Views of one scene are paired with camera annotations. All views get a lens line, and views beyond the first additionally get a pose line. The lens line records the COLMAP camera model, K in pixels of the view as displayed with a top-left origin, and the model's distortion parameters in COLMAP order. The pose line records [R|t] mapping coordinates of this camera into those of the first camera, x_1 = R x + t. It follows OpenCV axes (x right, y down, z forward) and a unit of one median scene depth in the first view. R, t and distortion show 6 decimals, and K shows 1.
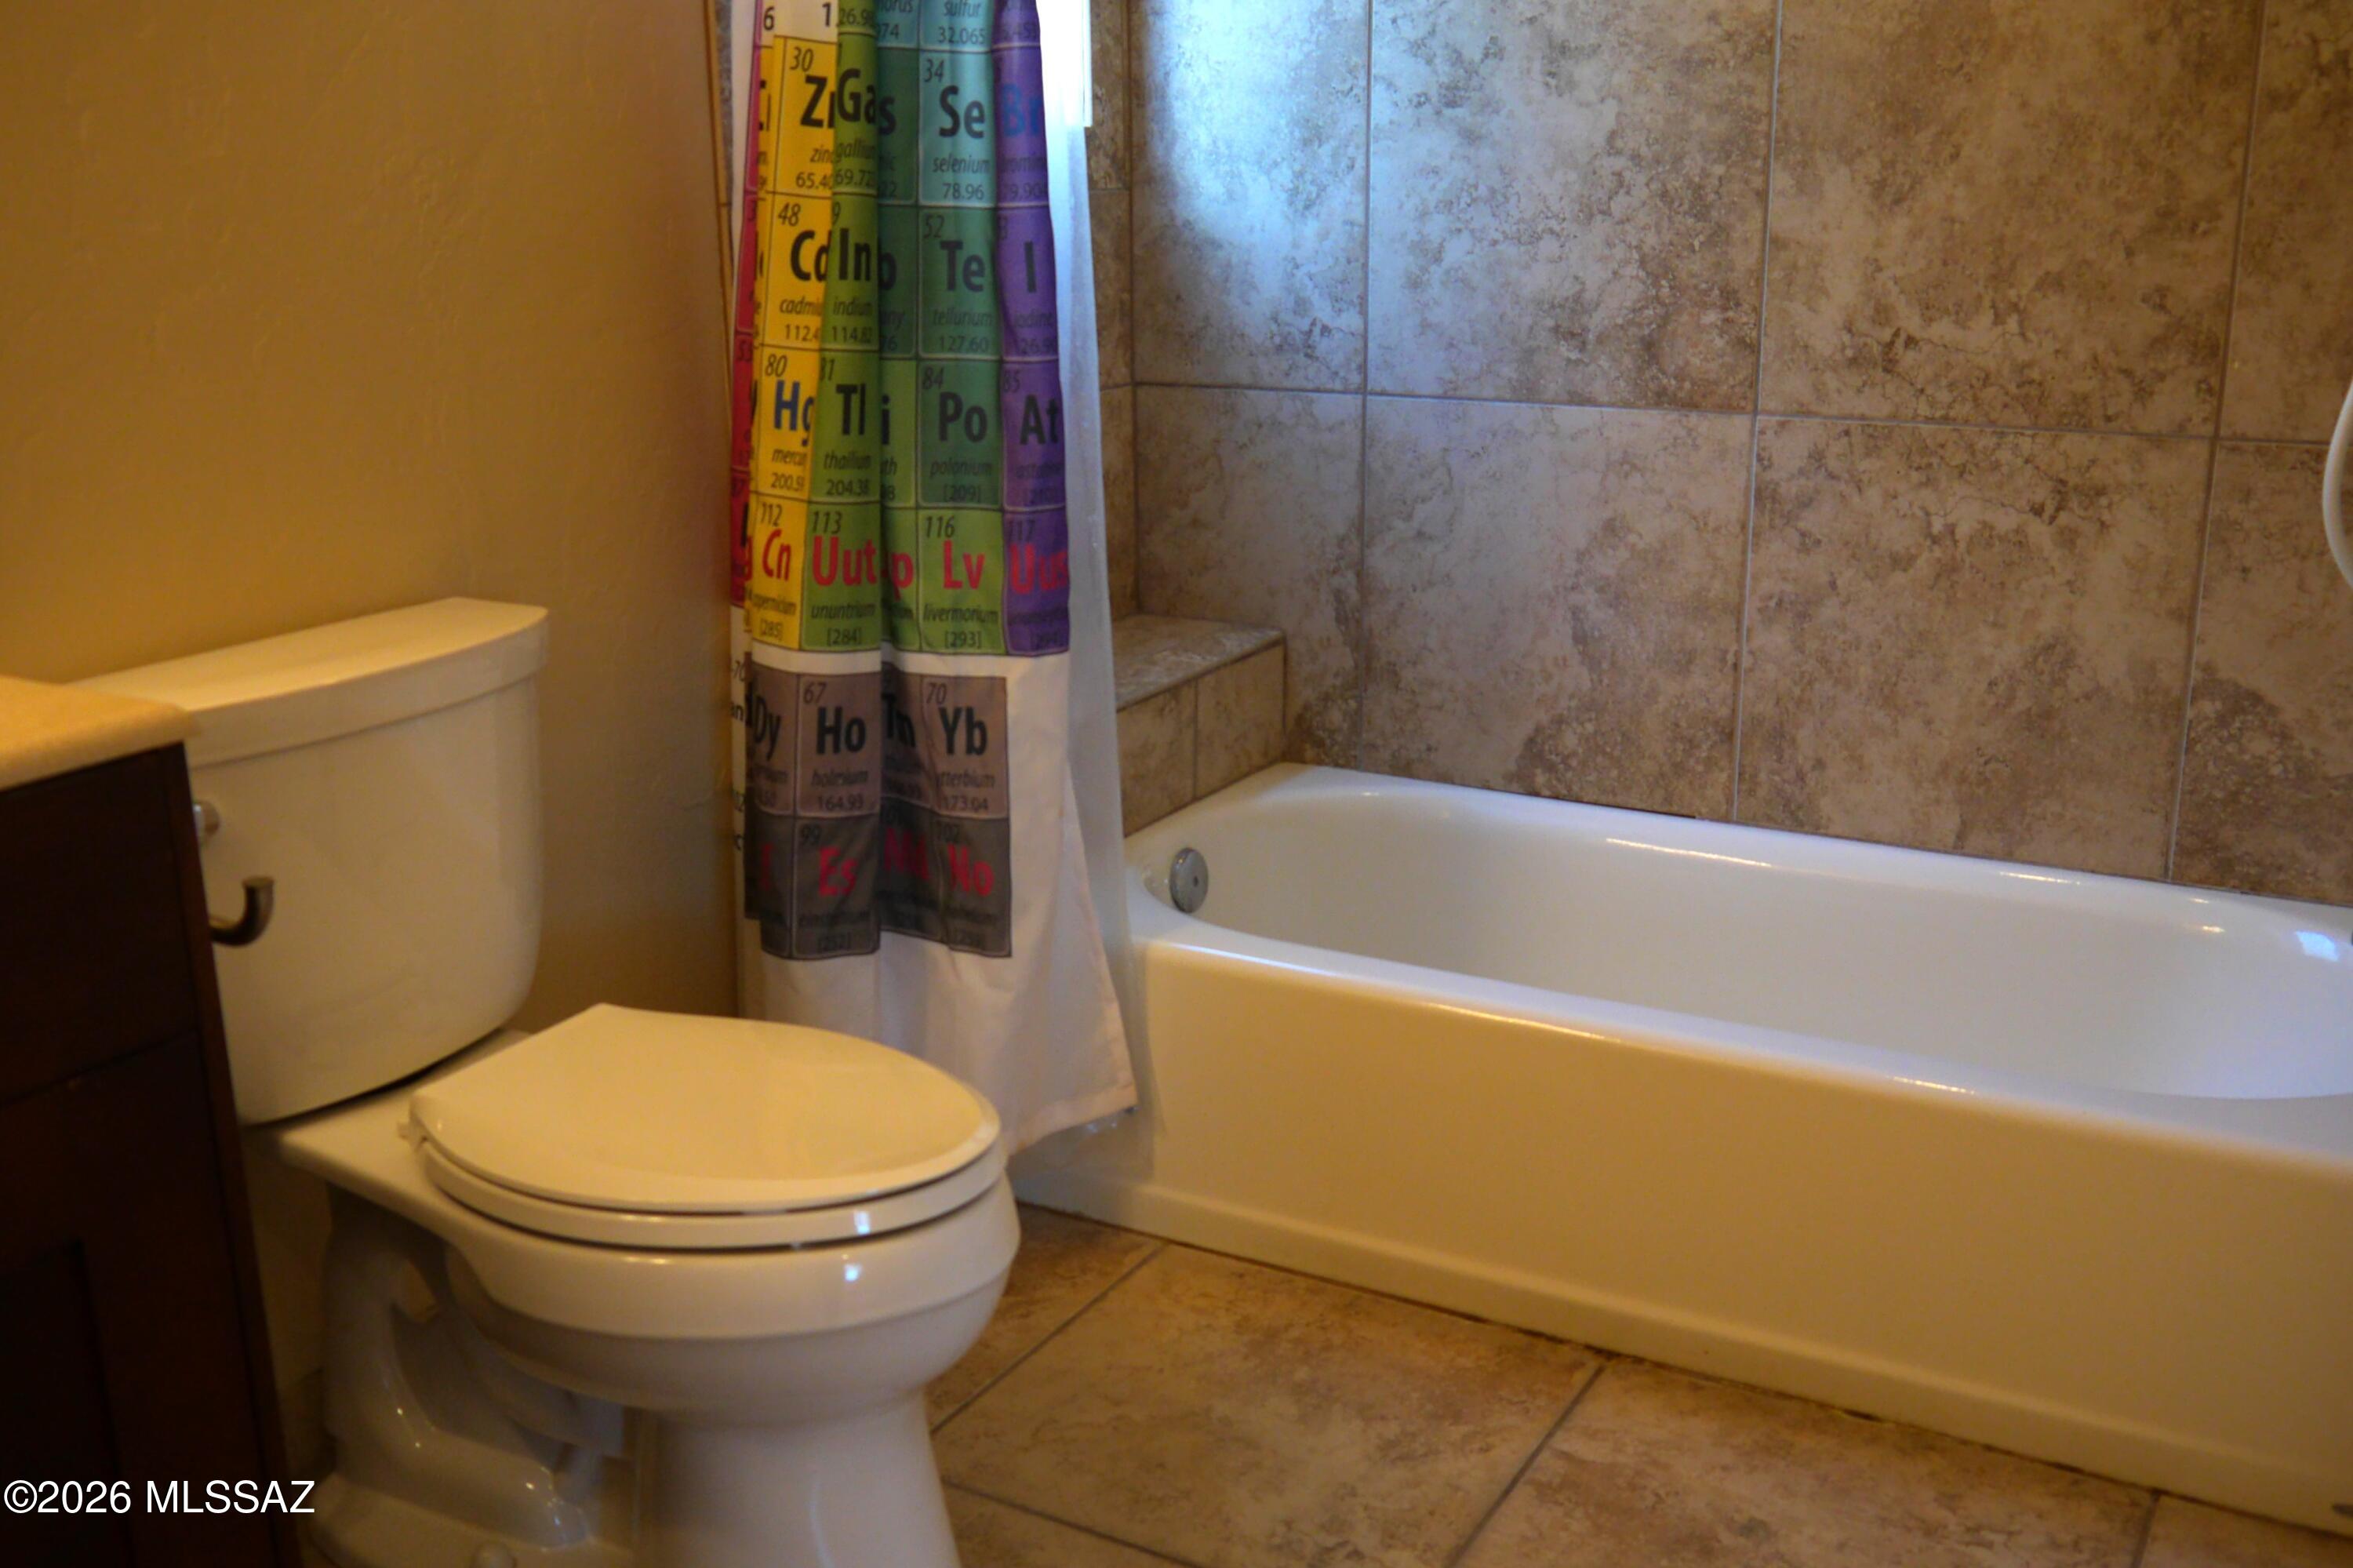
lens RADIAL K [[2284.7, 0, 1174.9], [0, 2284.7, 783.8], [0, 0, 1]] dist [-0.025669, 0.000000]
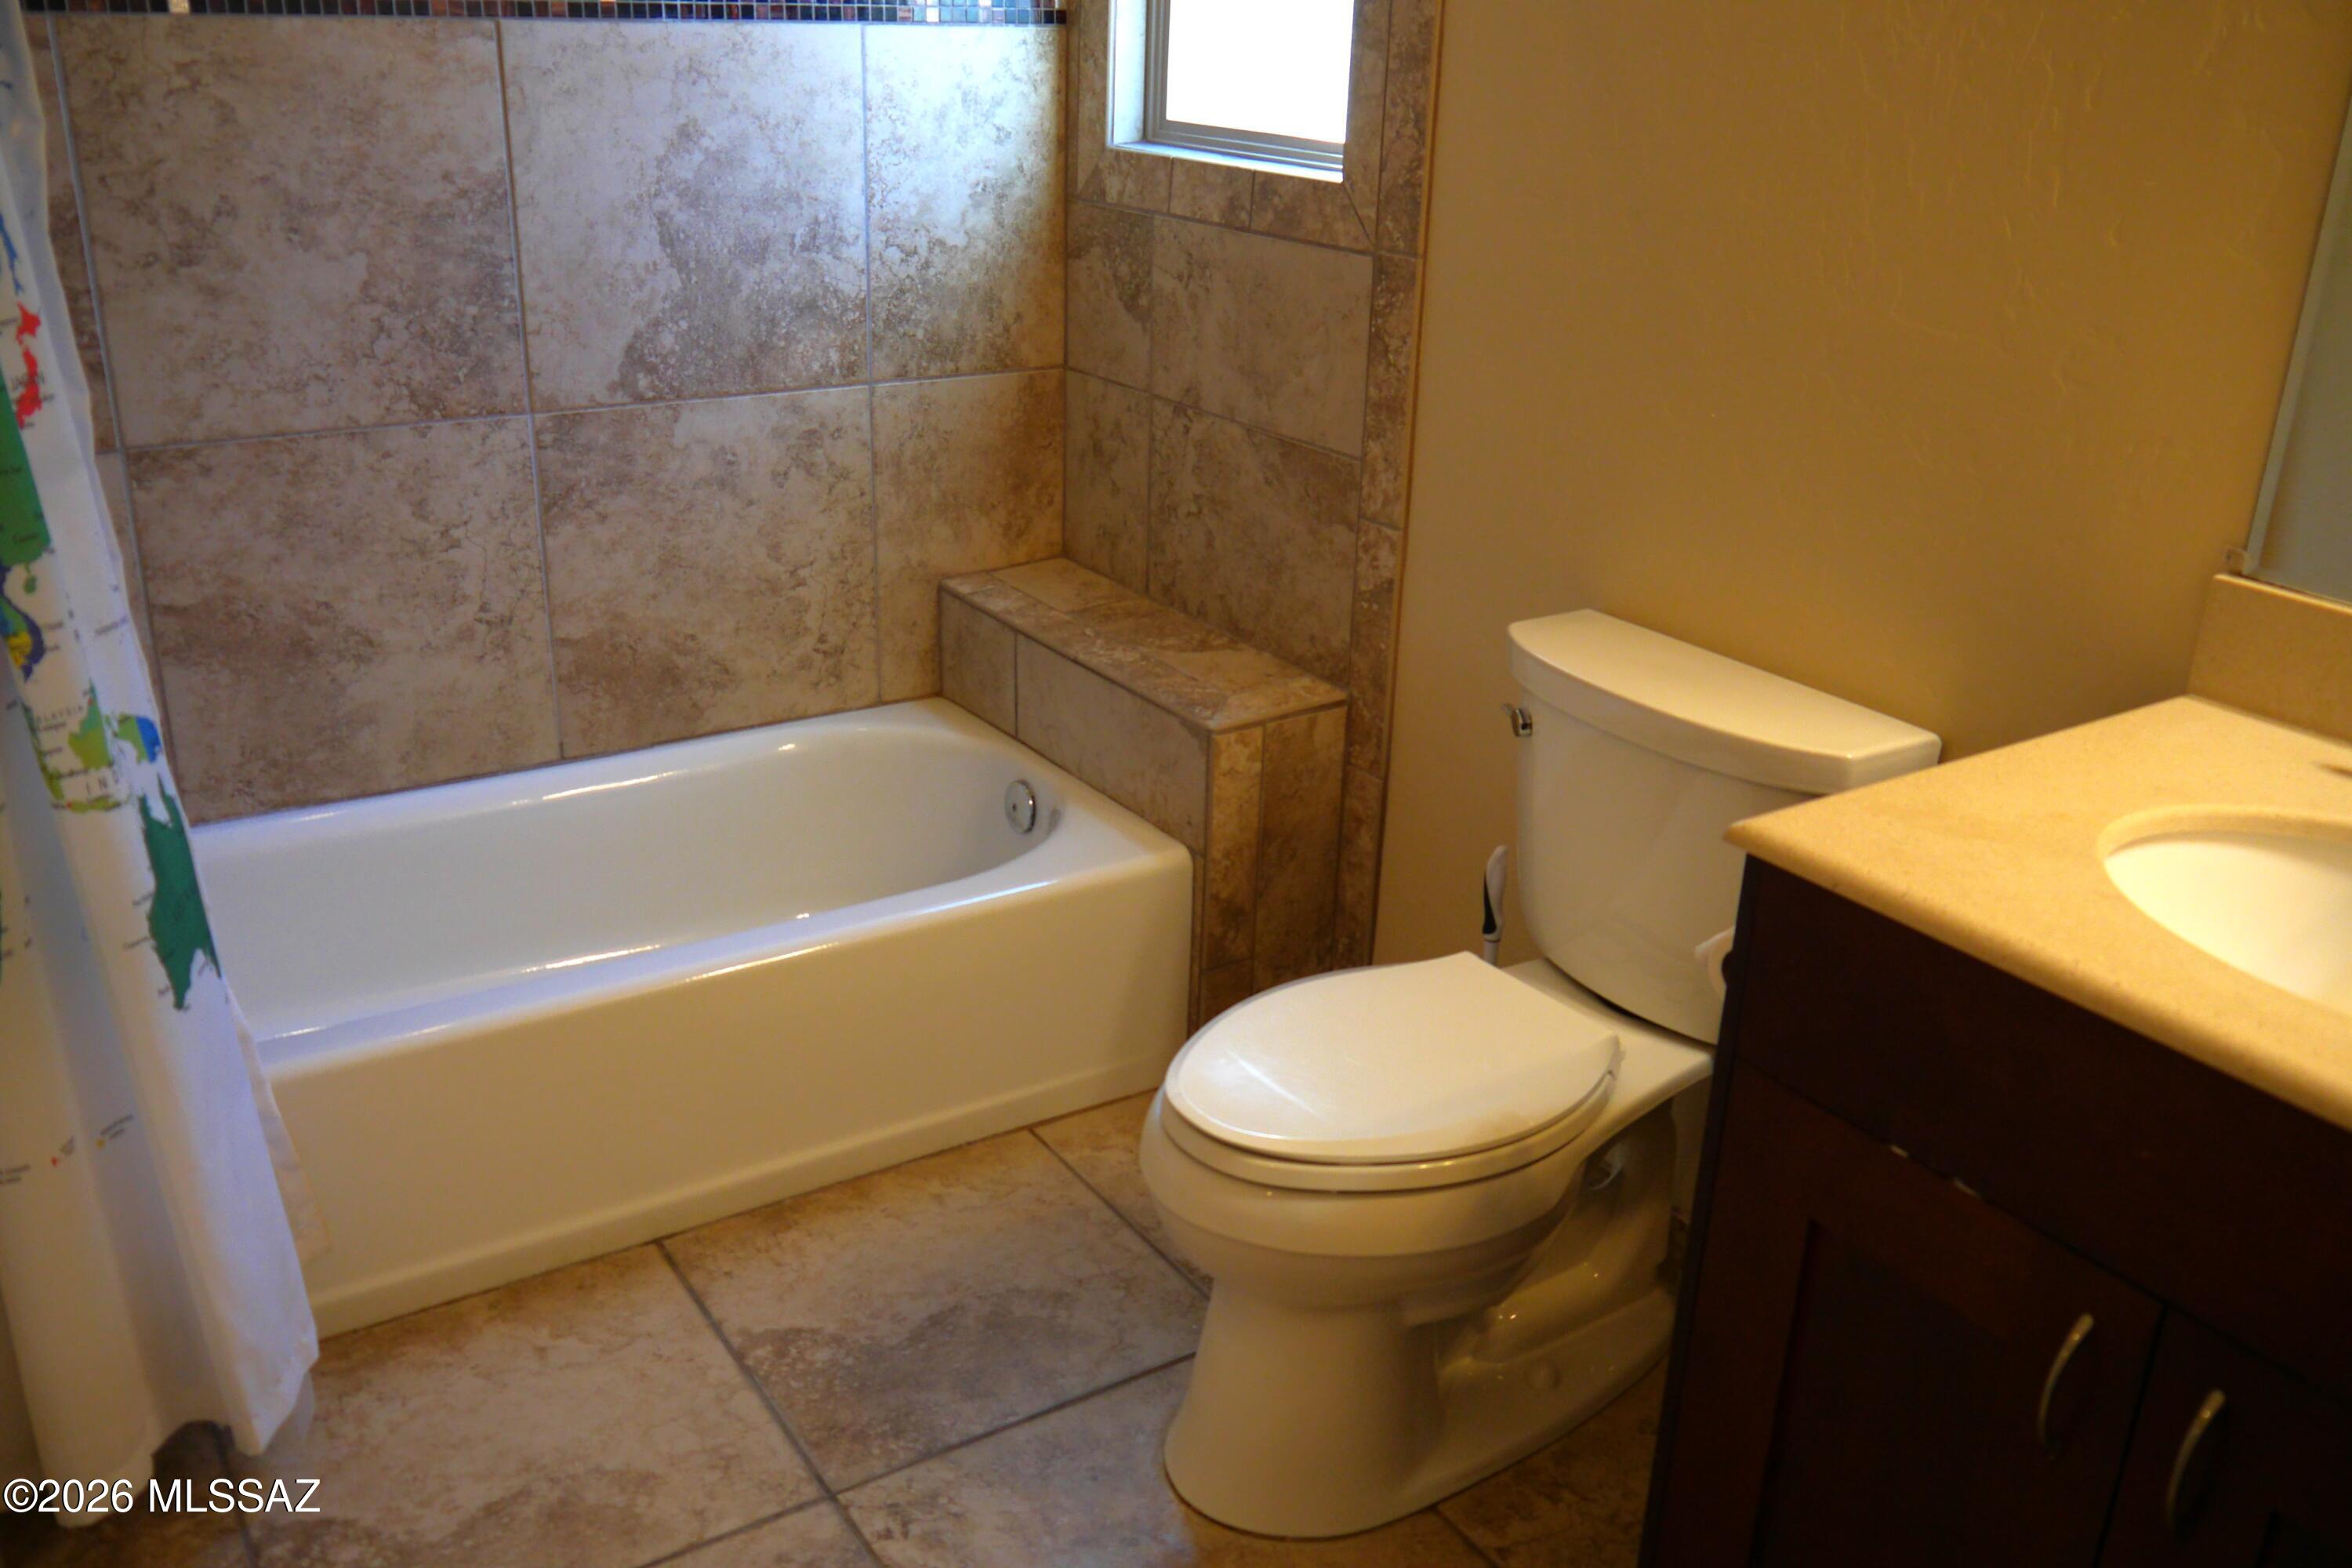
lens RADIAL K [[1971.4, 0, 1175.7], [0, 1971.4, 785.8], [0, 0, 1]] dist [-0.018530, -0.013008]
pose [[0.450808, -0.314635, 0.835330, -0.483626], [0.203745, 0.947384, 0.246884, -0.211212], [-0.869057, 0.058896, 0.491194, 0.225781]]
